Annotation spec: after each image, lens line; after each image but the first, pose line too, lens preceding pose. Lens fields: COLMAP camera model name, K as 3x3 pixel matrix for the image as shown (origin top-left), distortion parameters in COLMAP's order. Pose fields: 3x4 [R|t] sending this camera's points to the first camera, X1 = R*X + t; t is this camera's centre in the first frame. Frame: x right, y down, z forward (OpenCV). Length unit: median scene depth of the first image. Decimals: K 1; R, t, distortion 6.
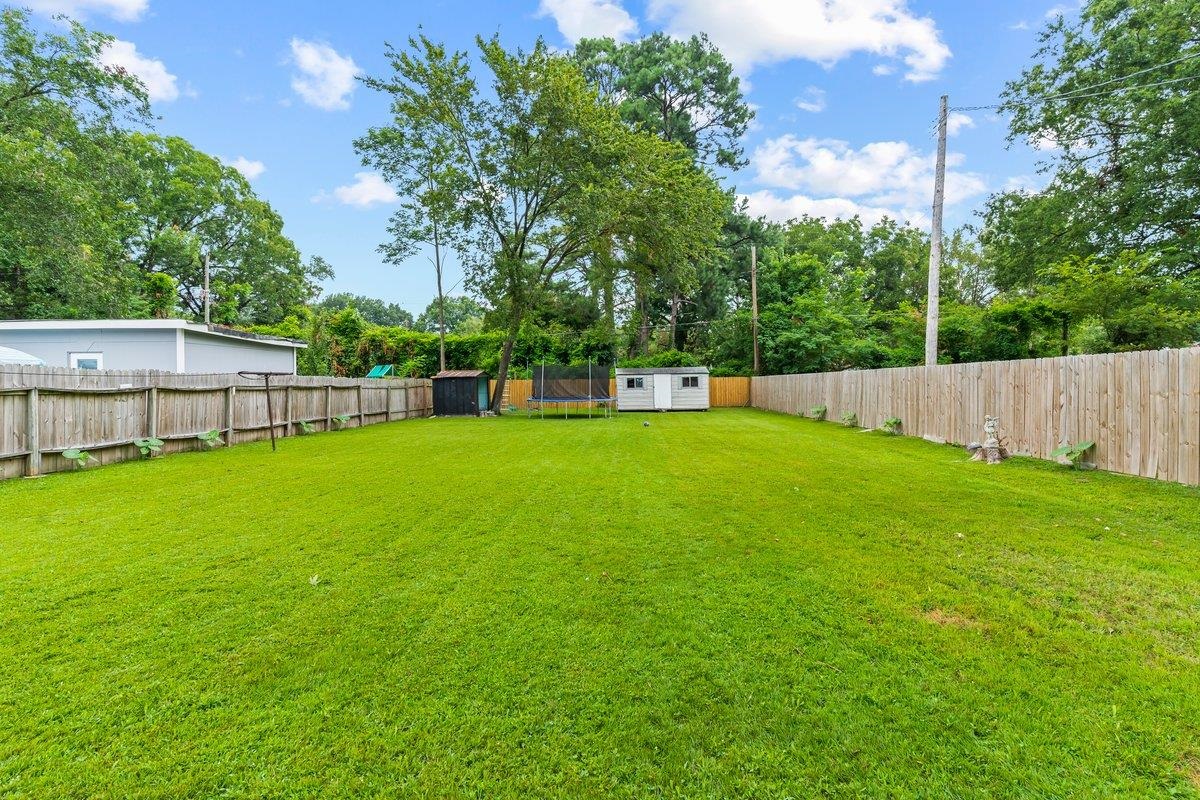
lens RADIAL K [[581.6, 0, 599.2], [0, 581.6, 375.5], [0, 0, 1]] dist [-0.000082, -0.000492]
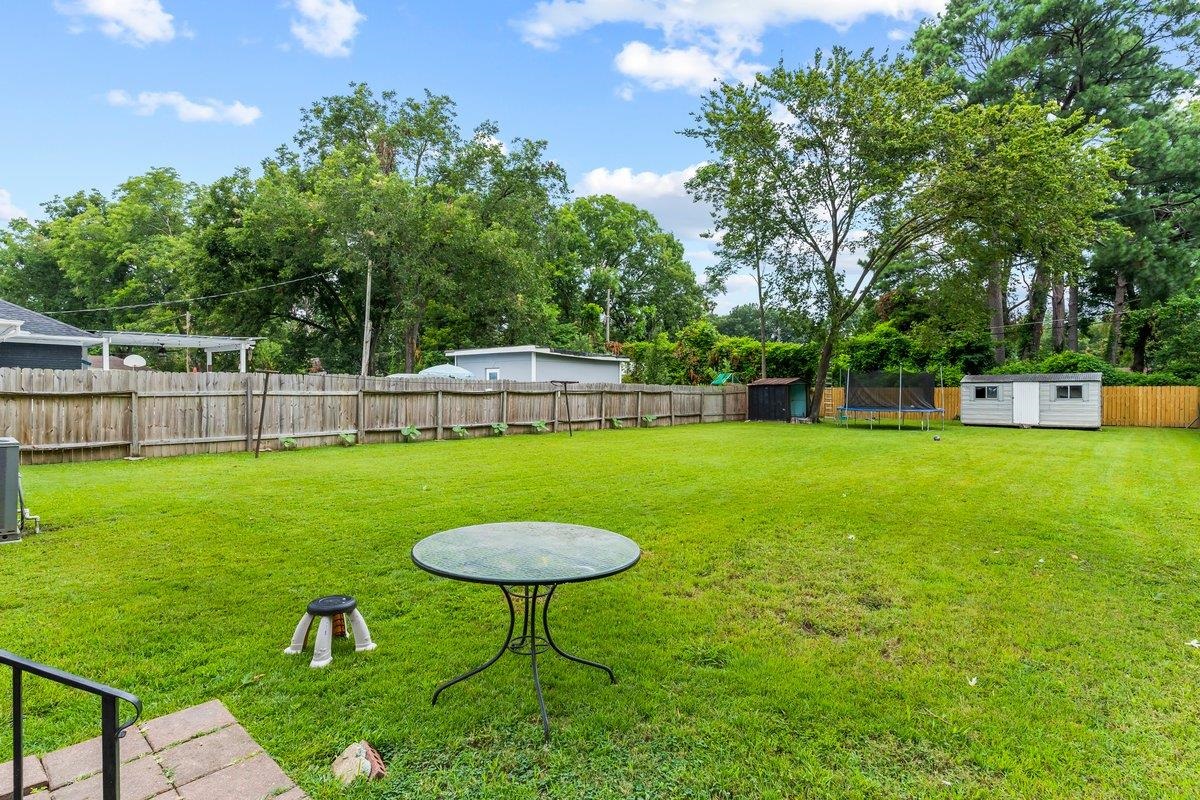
lens RADIAL K [[587.0, 0, 600.3], [0, 587.0, 388.7], [0, 0, 1]] dist [0.002088, 0.000644]
pose [[0.775332, 0.010219, -0.631471, 0.205077], [-0.002304, 0.999908, 0.013352, -0.003657], [0.631550, -0.008898, 0.775284, -0.032406]]
